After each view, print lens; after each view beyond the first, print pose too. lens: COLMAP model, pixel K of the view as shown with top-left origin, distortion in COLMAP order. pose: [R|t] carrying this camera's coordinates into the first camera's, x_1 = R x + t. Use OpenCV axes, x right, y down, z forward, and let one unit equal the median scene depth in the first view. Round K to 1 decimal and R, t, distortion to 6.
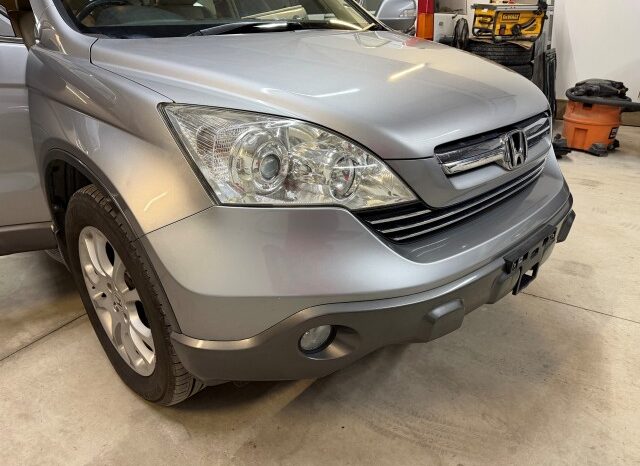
lens RADIAL K [[412.6, 0, 307.6], [0, 412.6, 224.4], [0, 0, 1]] dist [0.134664, -0.145524]
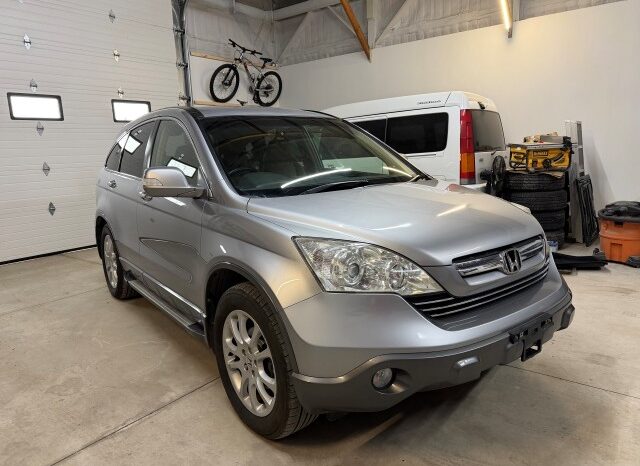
lens RADIAL K [[453.7, 0, 310.7], [0, 453.7, 233.8], [0, 0, 1]] dist [0.003569, -0.031438]
pose [[0.991820, -0.013383, -0.126939, -0.018641], [-0.017392, 0.971044, -0.238267, 0.120027], [0.126452, 0.238526, 0.962868, -0.636622]]
